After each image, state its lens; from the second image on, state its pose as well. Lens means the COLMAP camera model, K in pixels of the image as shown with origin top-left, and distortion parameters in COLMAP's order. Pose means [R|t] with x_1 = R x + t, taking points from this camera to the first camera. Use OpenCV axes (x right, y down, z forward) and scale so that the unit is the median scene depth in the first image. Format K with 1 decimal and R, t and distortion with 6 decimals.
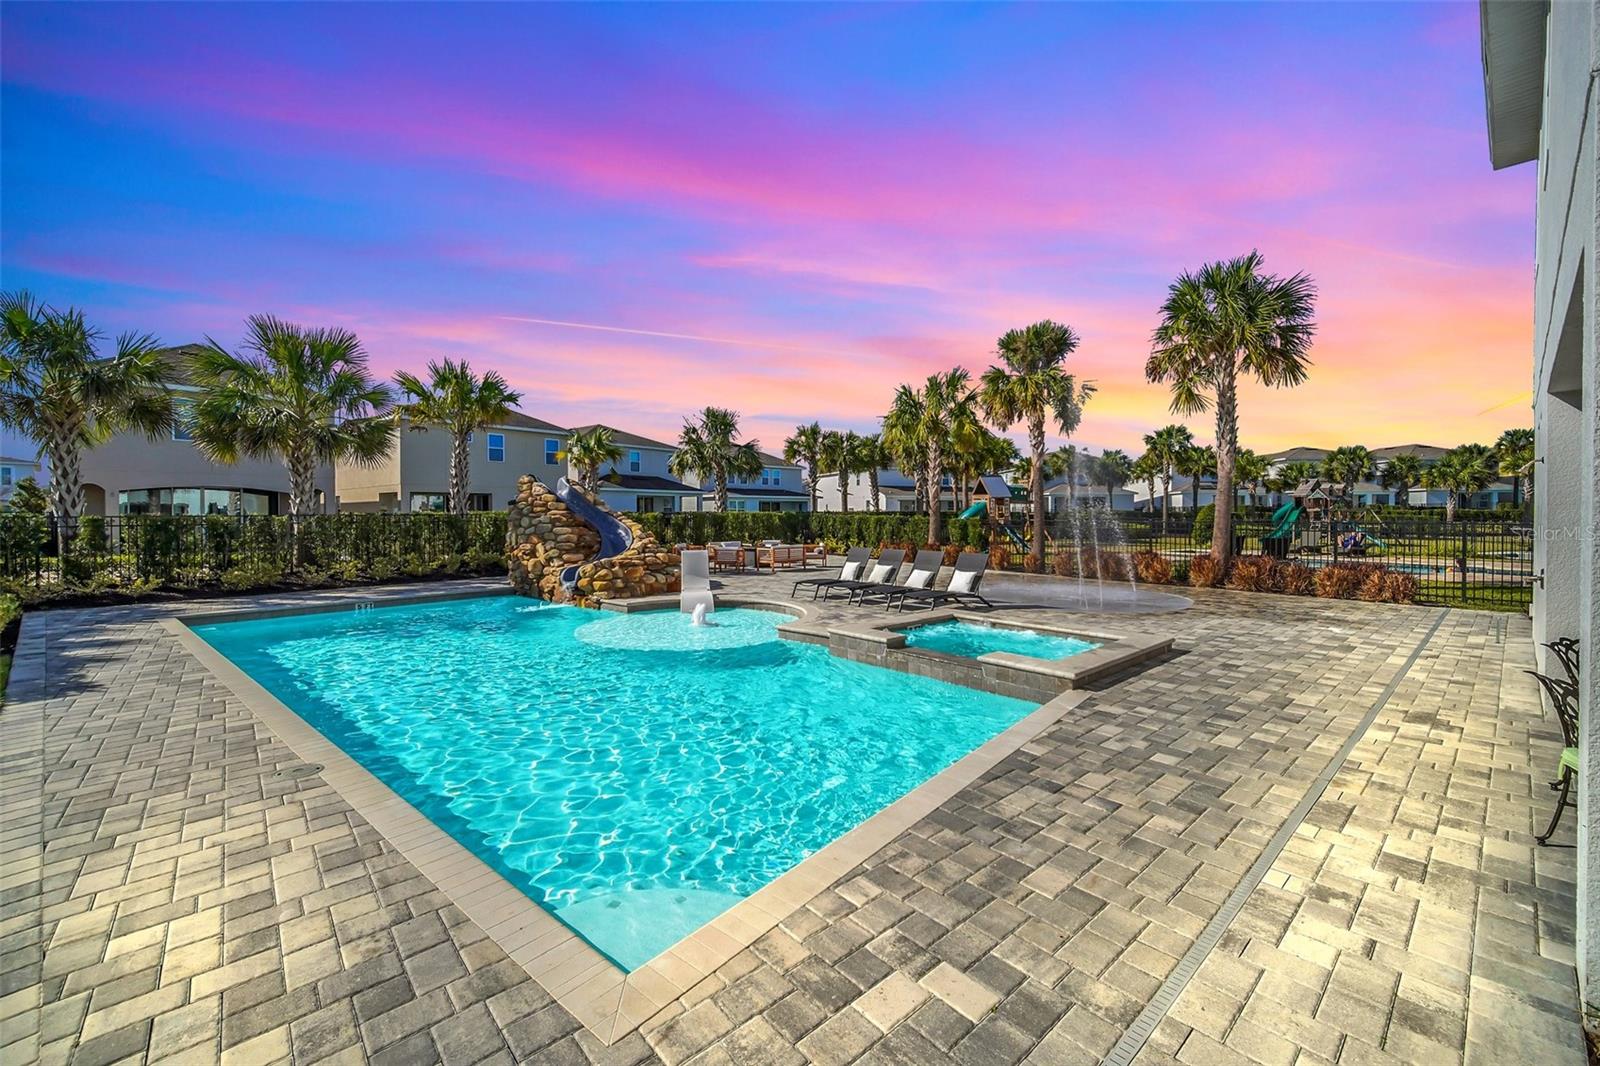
lens RADIAL K [[624.6, 0, 780.8], [0, 624.6, 528.7], [0, 0, 1]] dist [-0.004827, 0.000307]
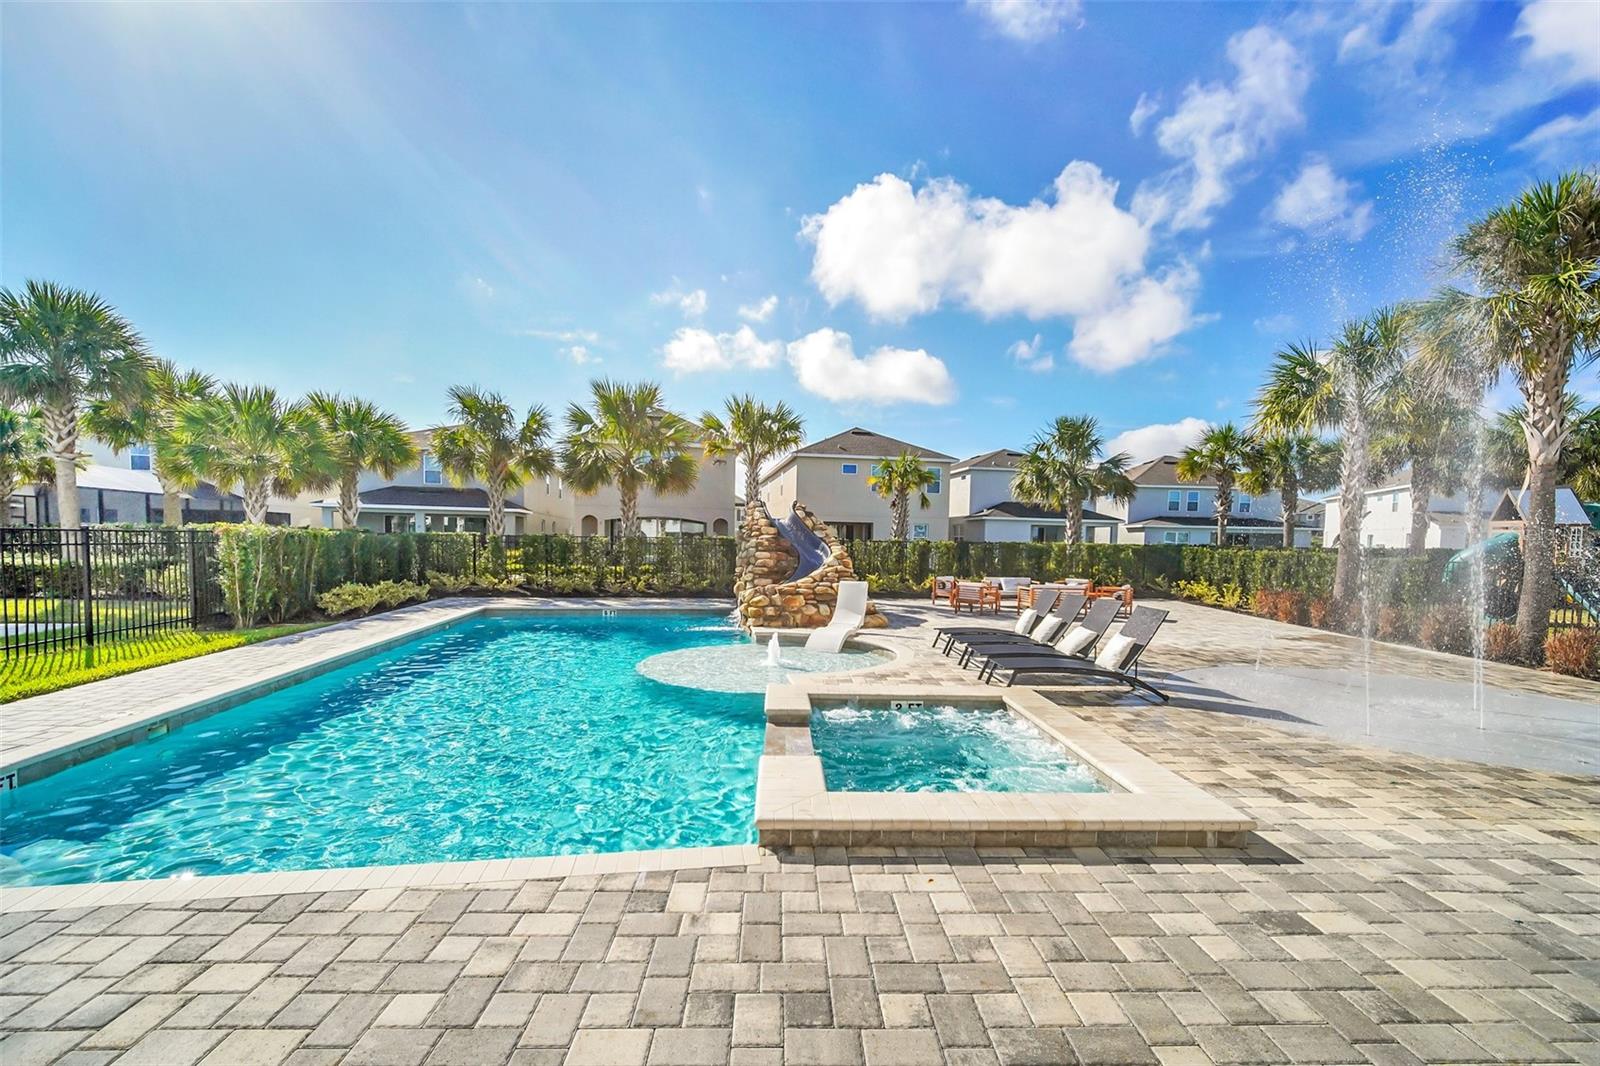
lens RADIAL K [[647.0, 0, 799.0], [0, 647.0, 579.5], [0, 0, 1]] dist [-0.004851, -0.000257]
pose [[0.779207, 0.051588, -0.624641, 0.267275], [-0.034504, 0.998626, 0.039433, -0.000617], [0.625817, -0.009174, 0.779916, 0.182988]]
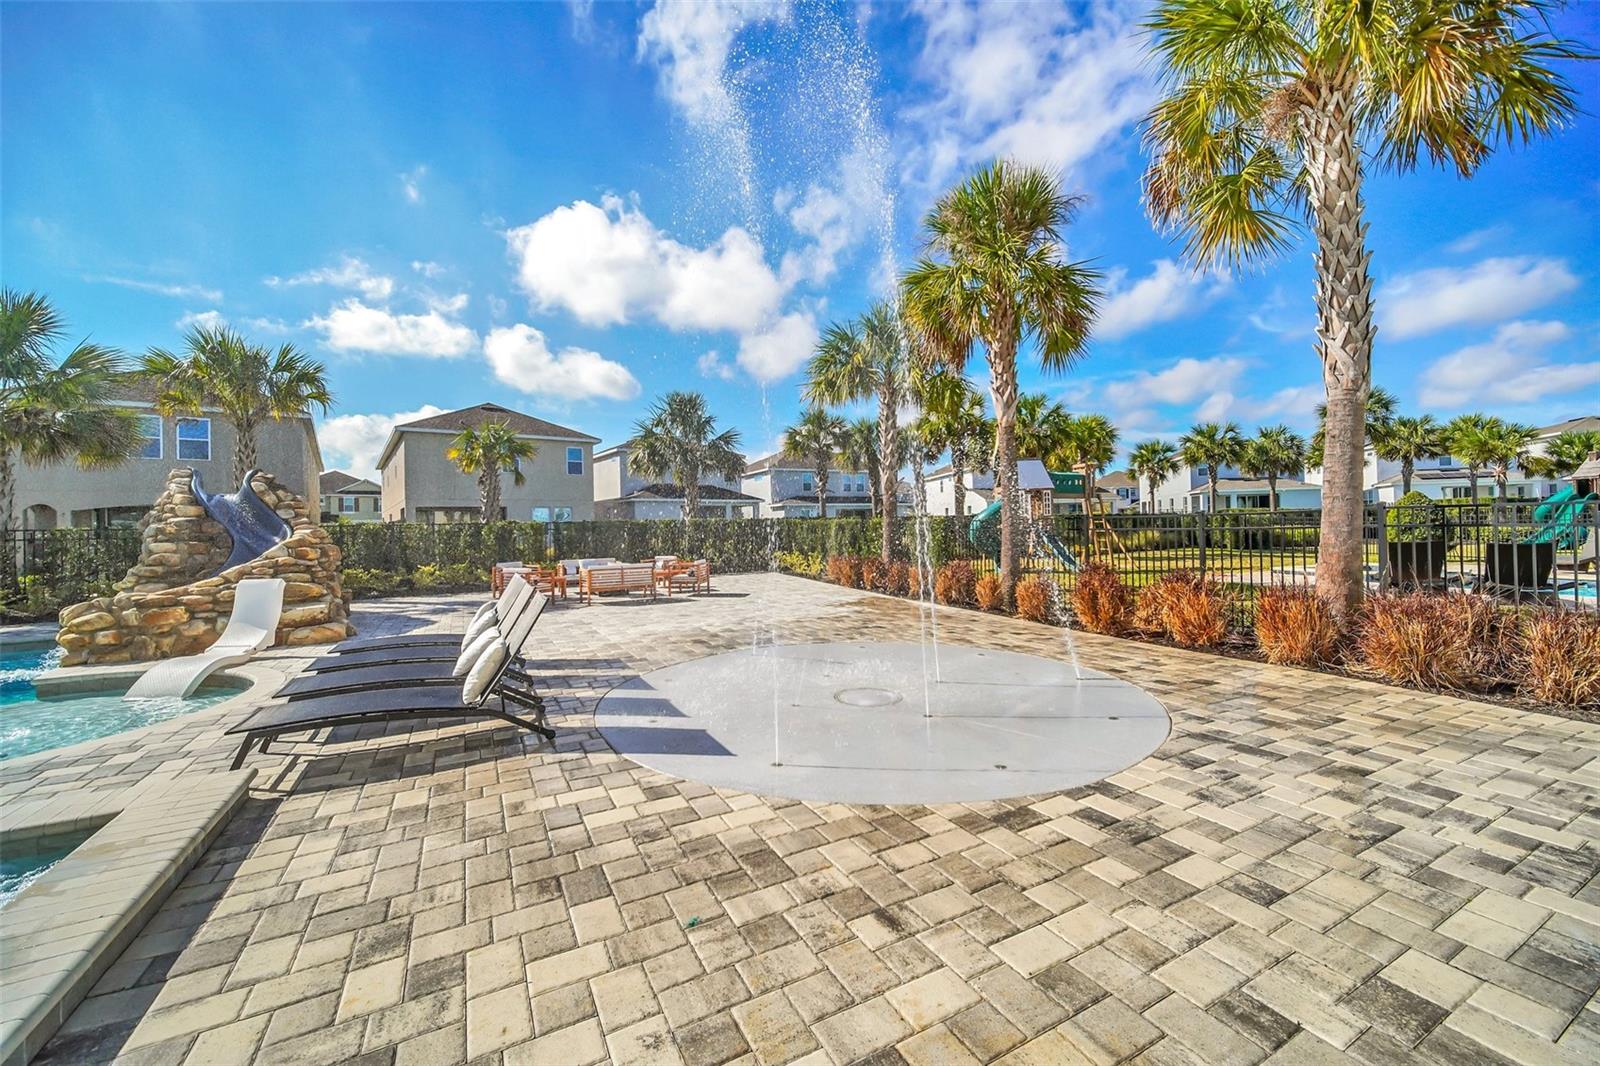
lens RADIAL K [[624.6, 0, 786.6], [0, 624.6, 523.3], [0, 0, 1]] dist [-0.004827, 0.000307]
pose [[0.975708, -0.020492, -0.218115, 0.338966], [0.014195, 0.999437, -0.030399, 0.005391], [0.218615, 0.026564, 0.975450, 0.397538]]
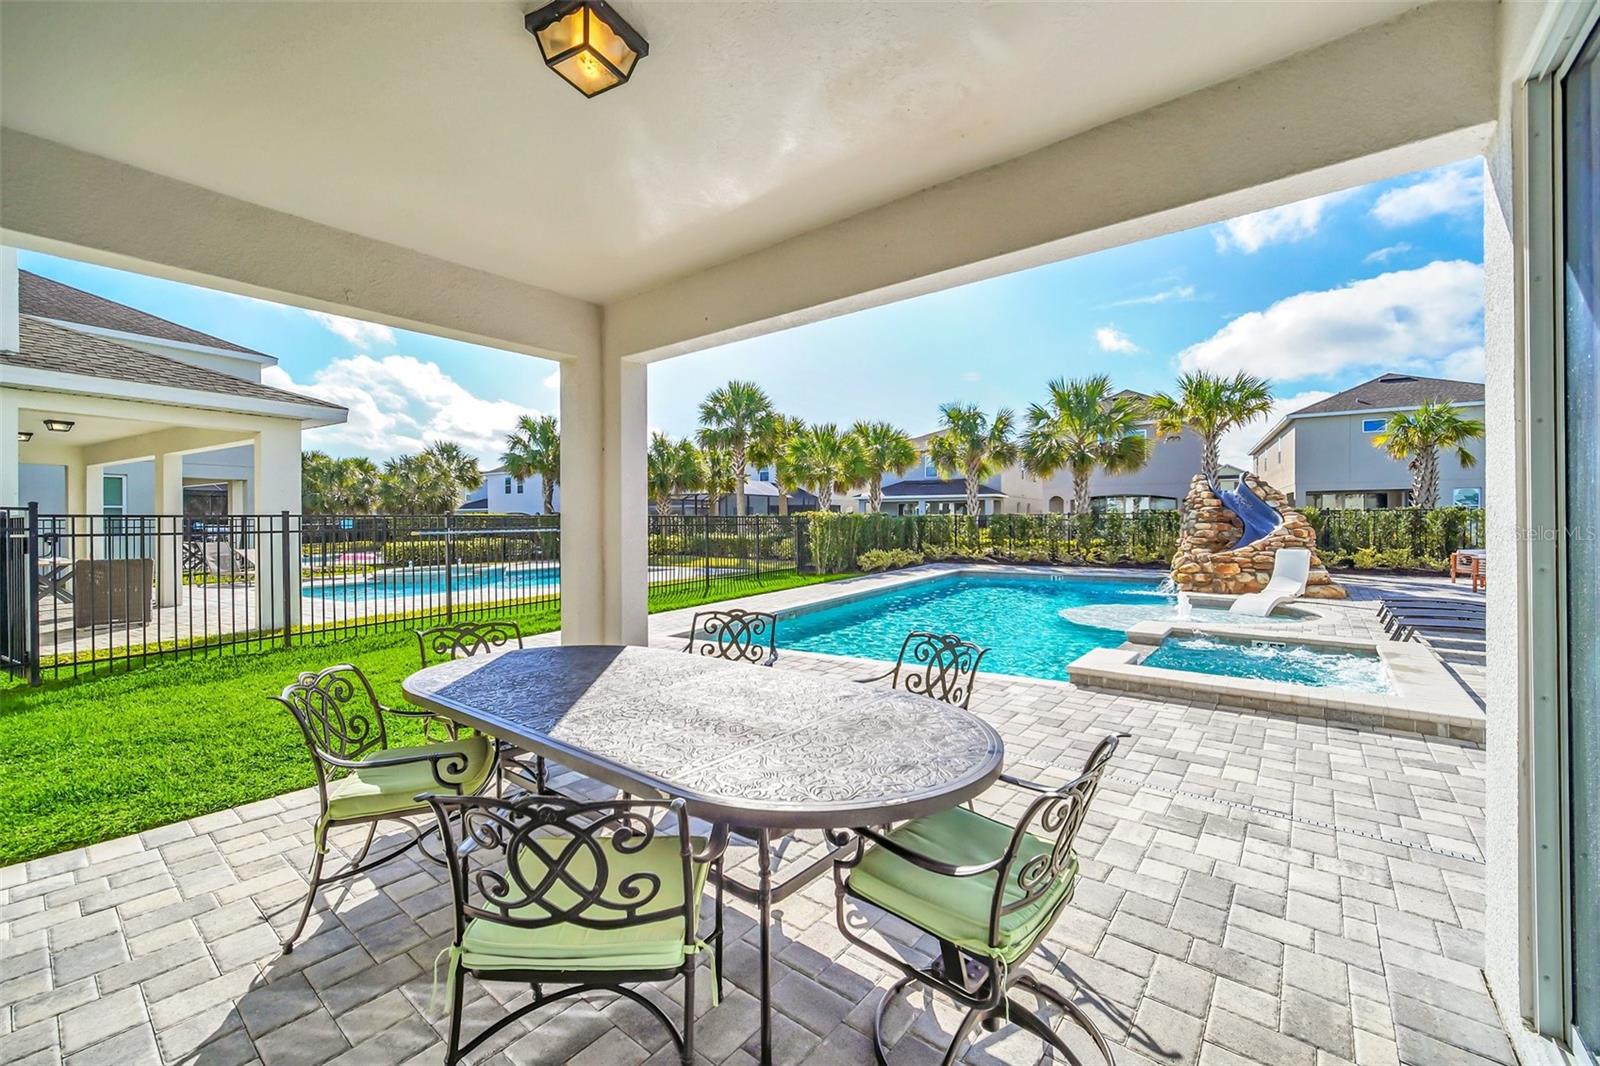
lens RADIAL K [[624.6, 0, 825.2], [0, 624.6, 524.8], [0, 0, 1]] dist [-0.004827, 0.000307]
pose [[0.204432, 0.006379, -0.978860, 0.419152], [-0.017270, 0.999847, 0.002909, 0.006841], [0.978728, 0.016311, 0.204511, 0.138652]]
